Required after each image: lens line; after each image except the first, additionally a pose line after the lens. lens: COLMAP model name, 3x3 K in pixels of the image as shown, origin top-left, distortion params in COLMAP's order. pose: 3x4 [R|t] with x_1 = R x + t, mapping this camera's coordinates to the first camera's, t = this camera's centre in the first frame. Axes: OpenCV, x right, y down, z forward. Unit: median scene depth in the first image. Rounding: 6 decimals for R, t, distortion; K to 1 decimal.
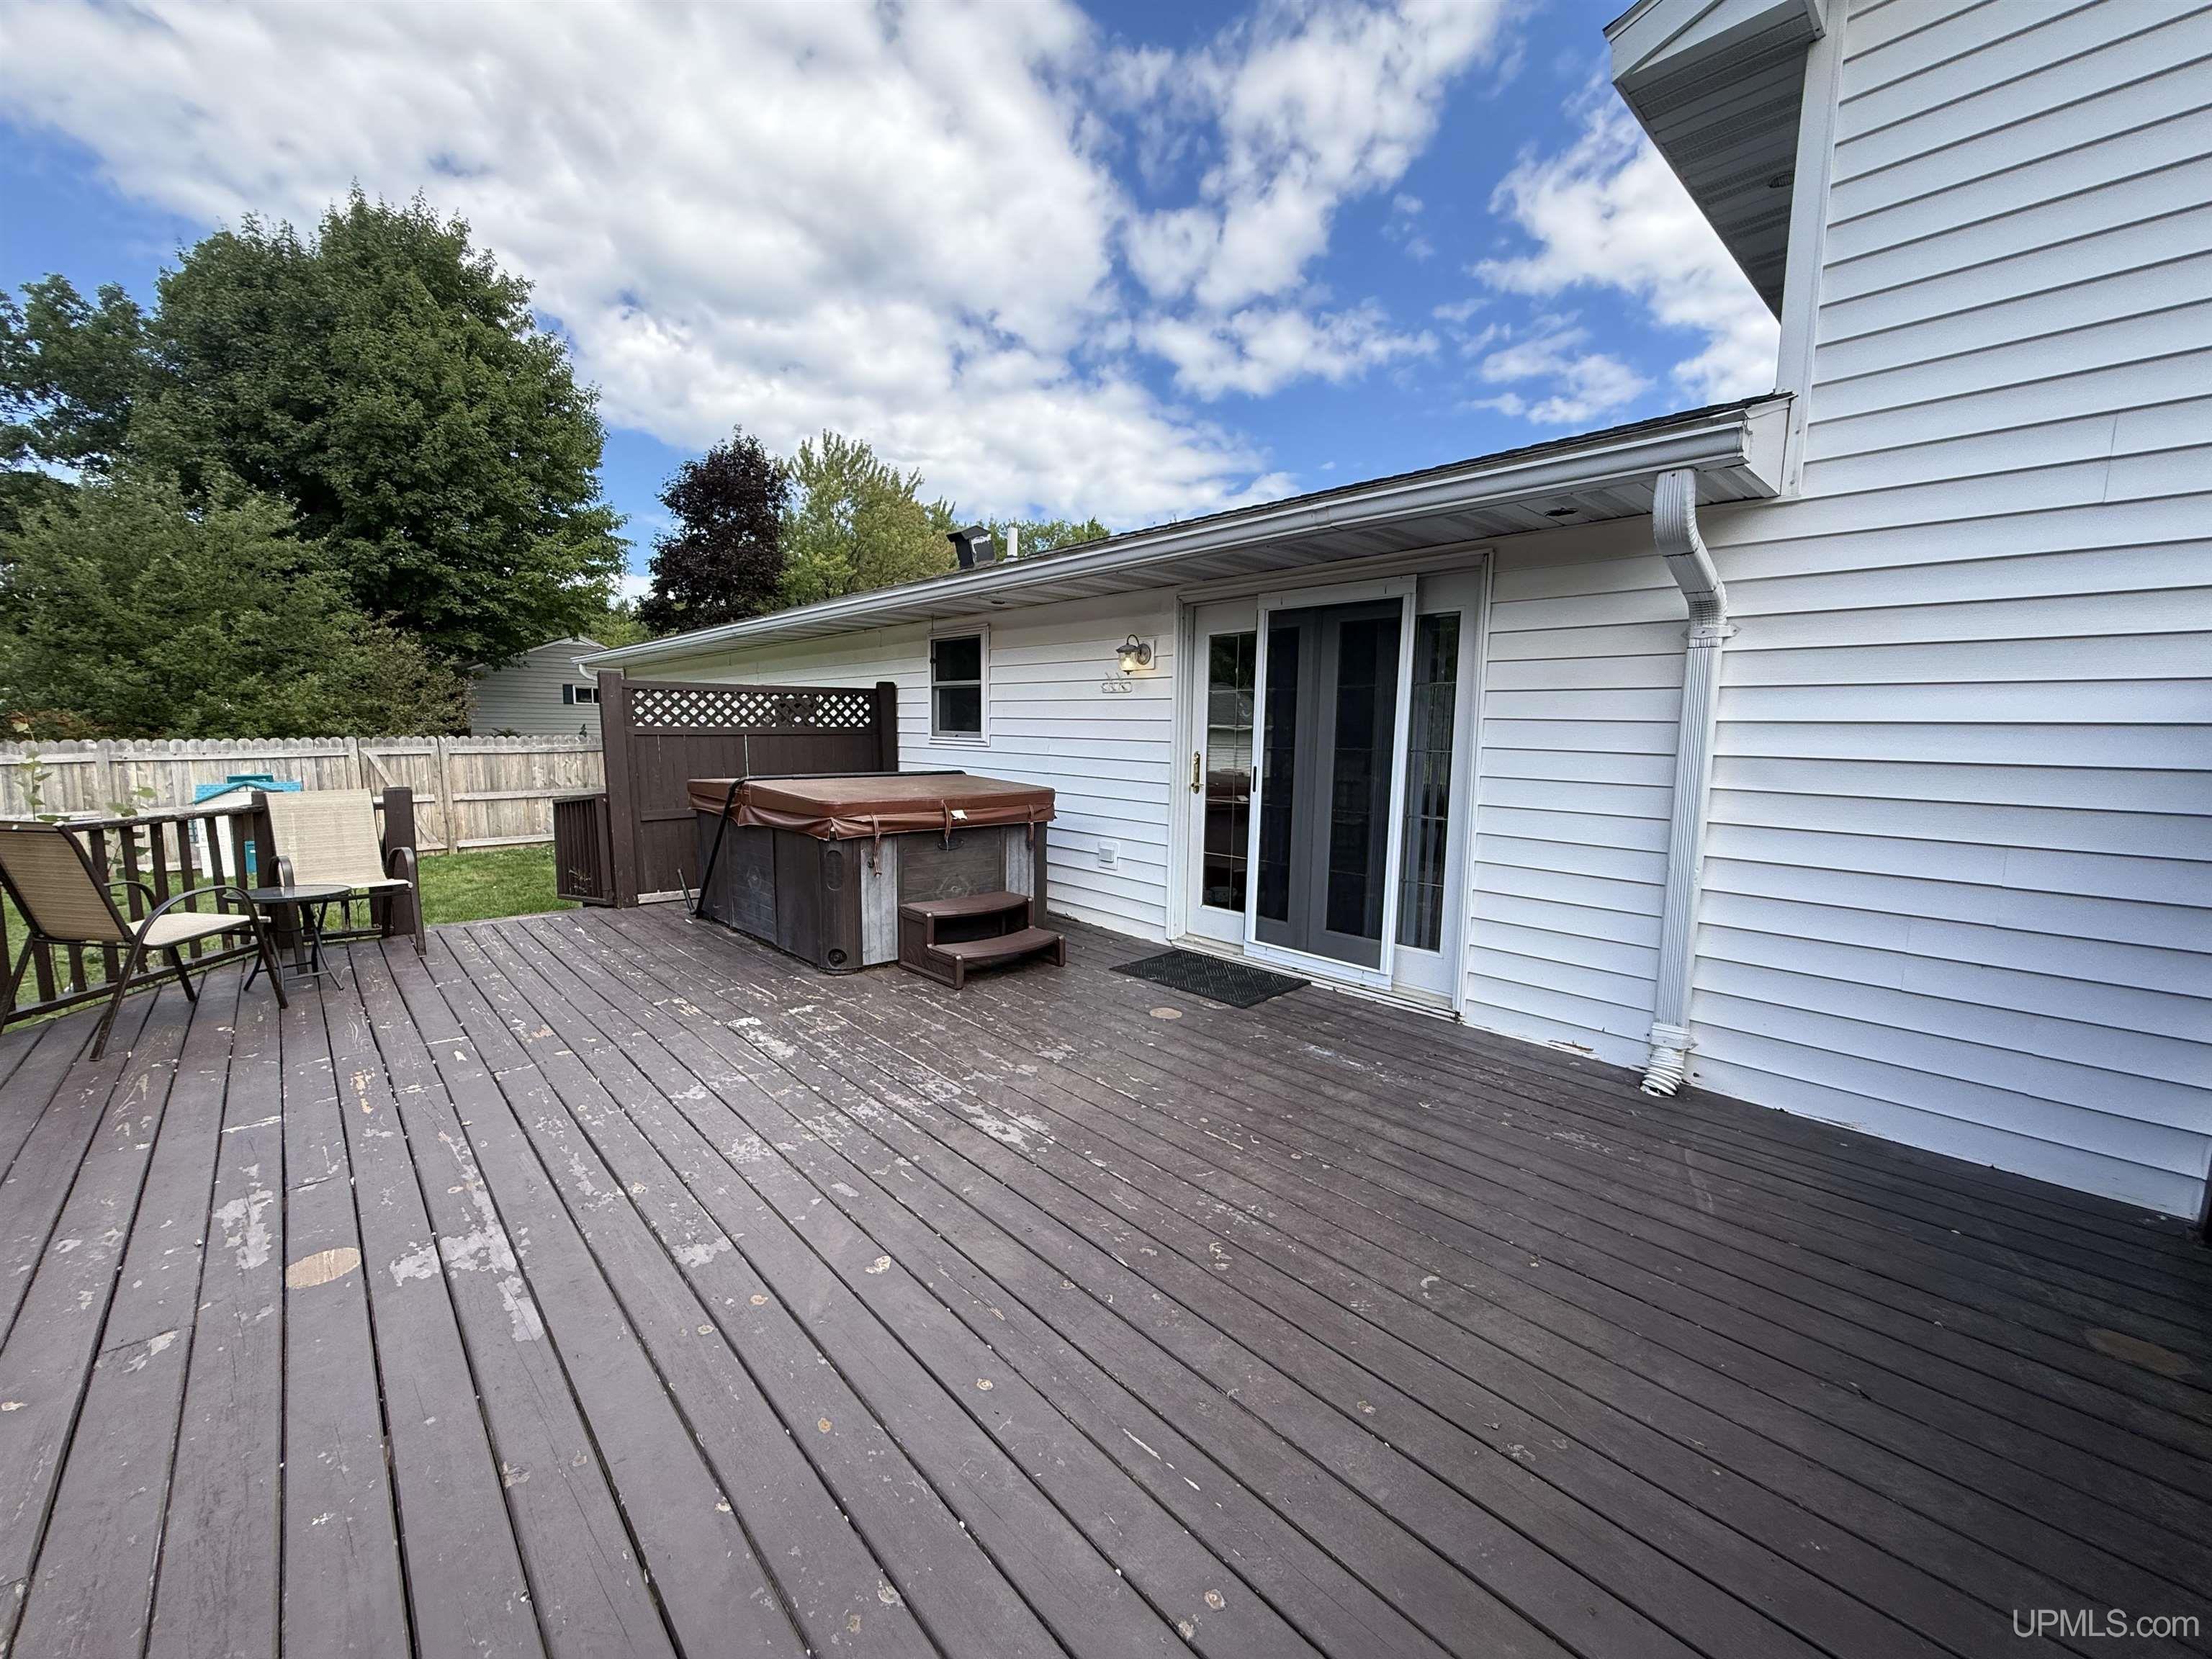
lens RADIAL K [[882.1, 0, 1104.9], [0, 882.1, 839.2], [0, 0, 1]] dist [0.004557, -0.000027]
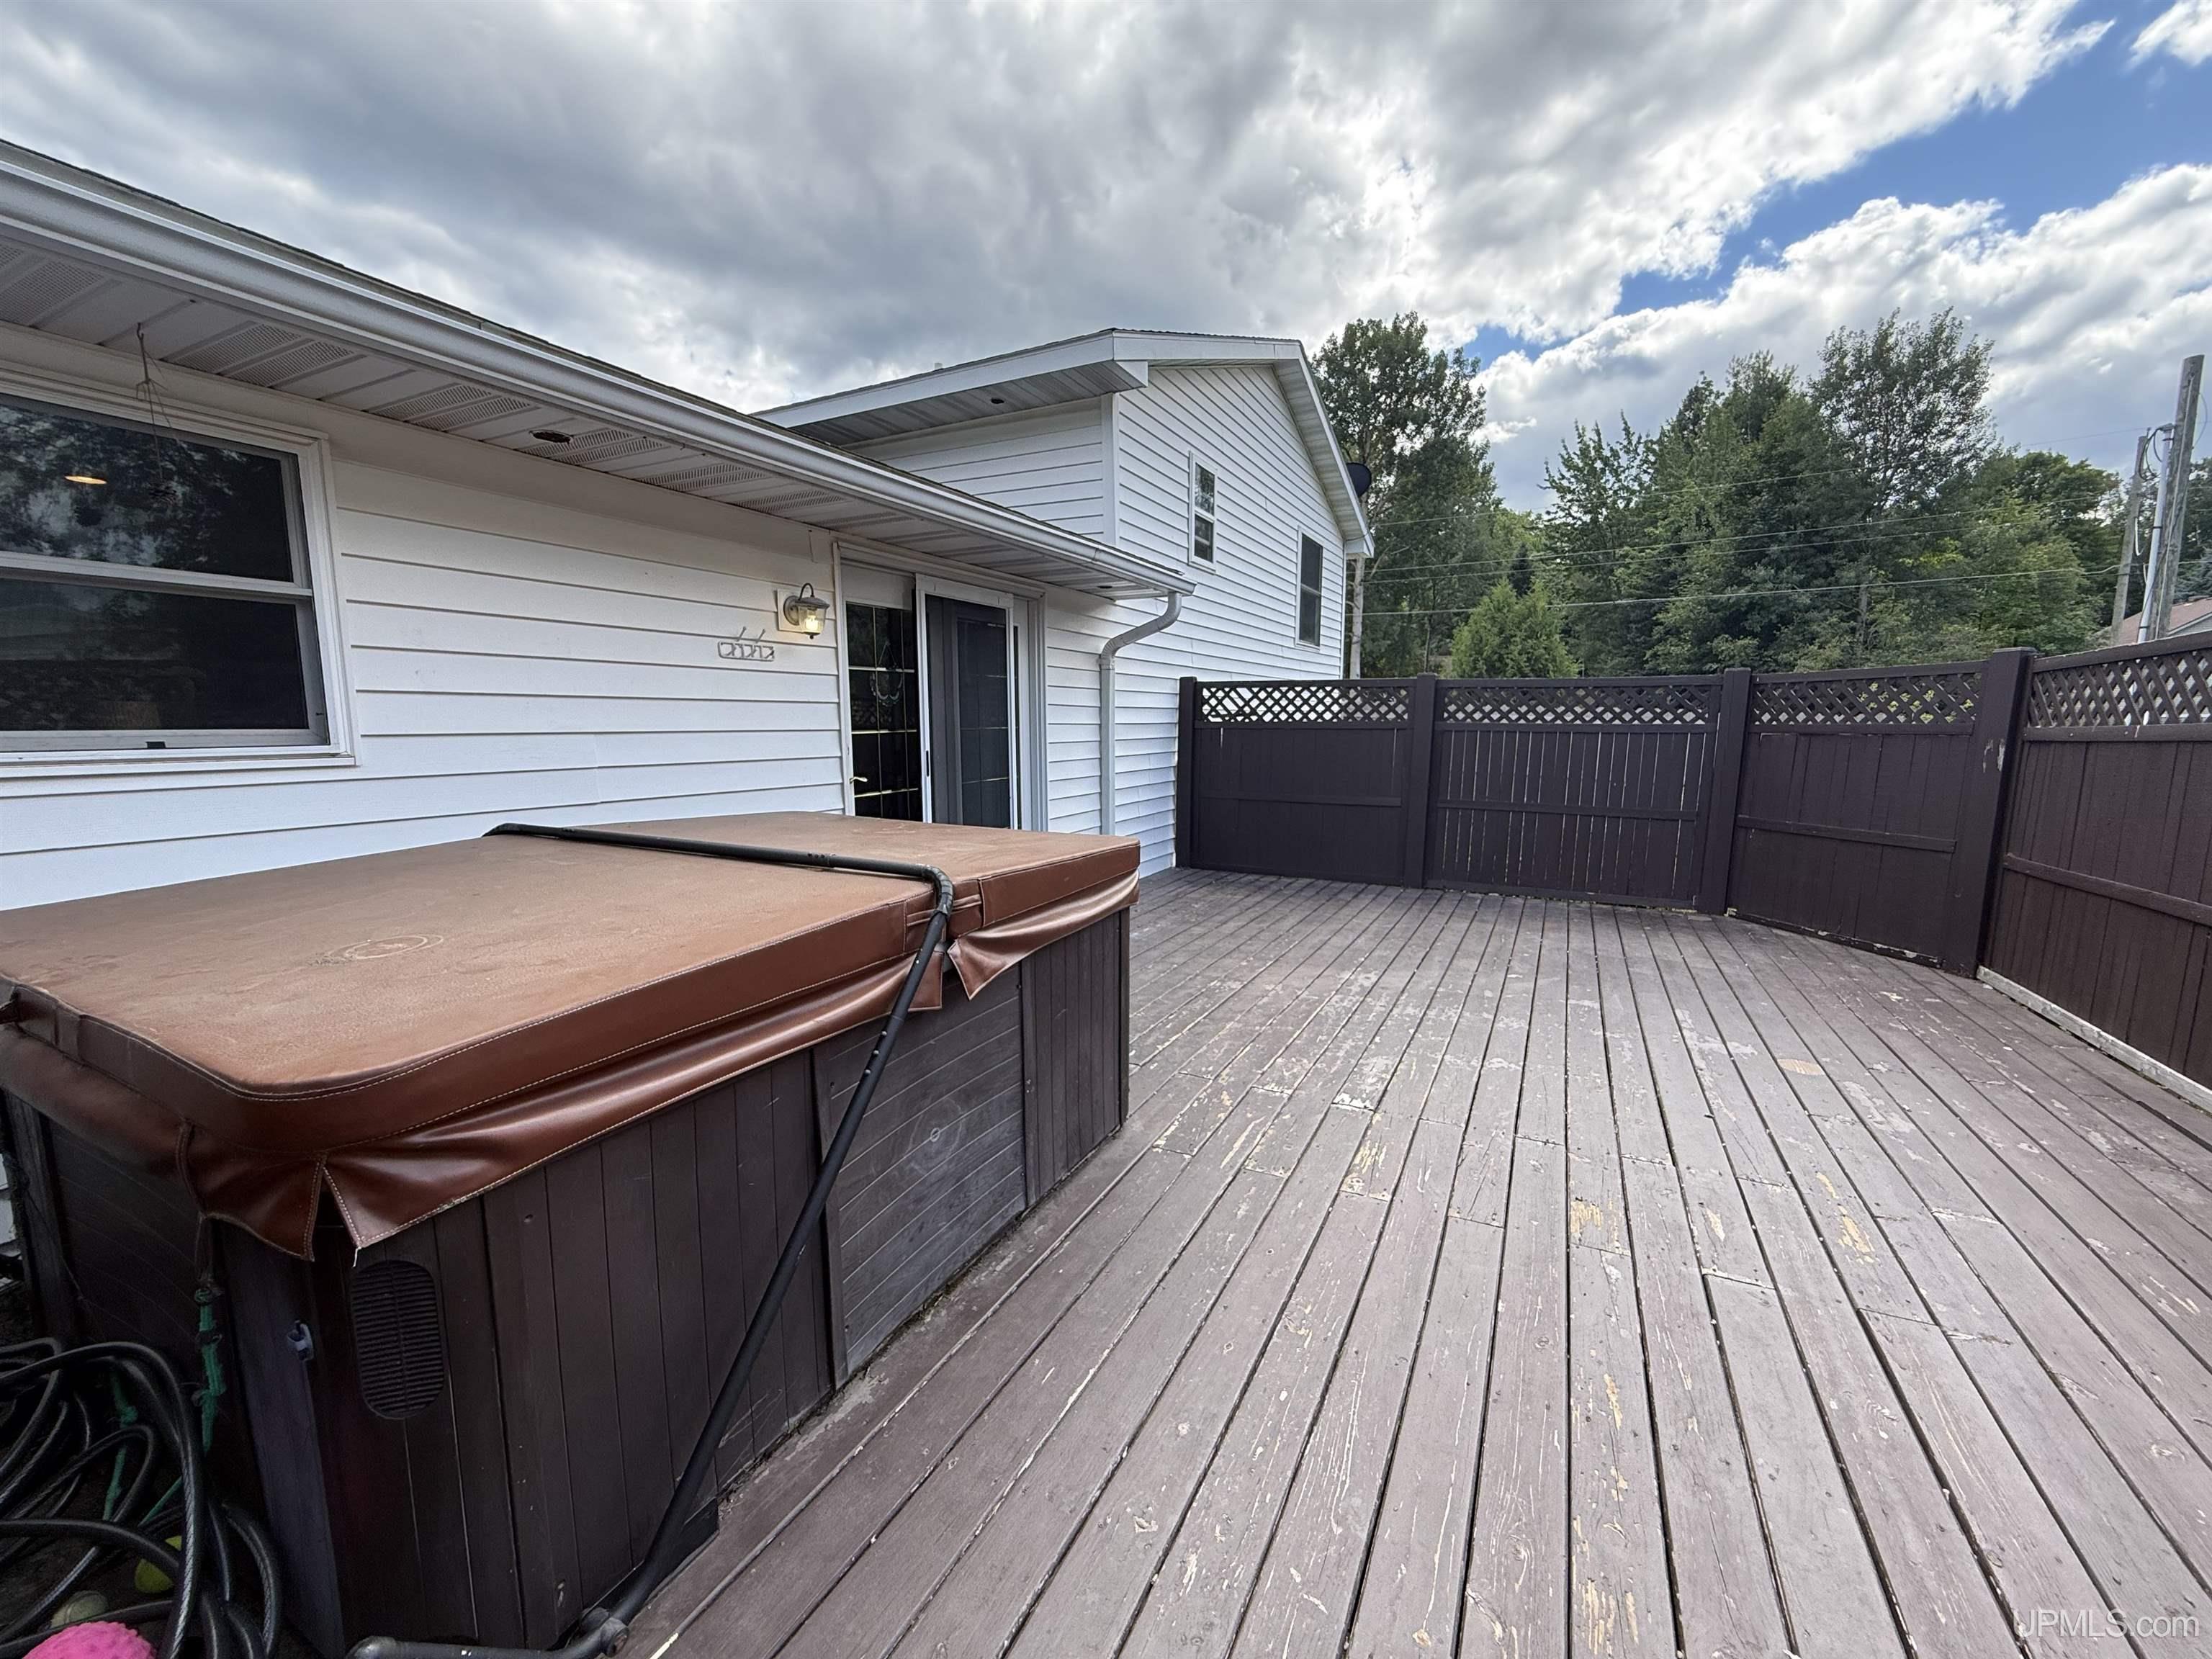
lens RADIAL K [[882.1, 0, 1108.0], [0, 882.1, 835.4], [0, 0, 1]] dist [0.004557, -0.000027]
pose [[-0.340383, -0.141099, 0.929640, -1.307104], [0.113807, 0.975226, 0.189688, -0.243767], [-0.933374, 0.170366, -0.315893, 1.802605]]
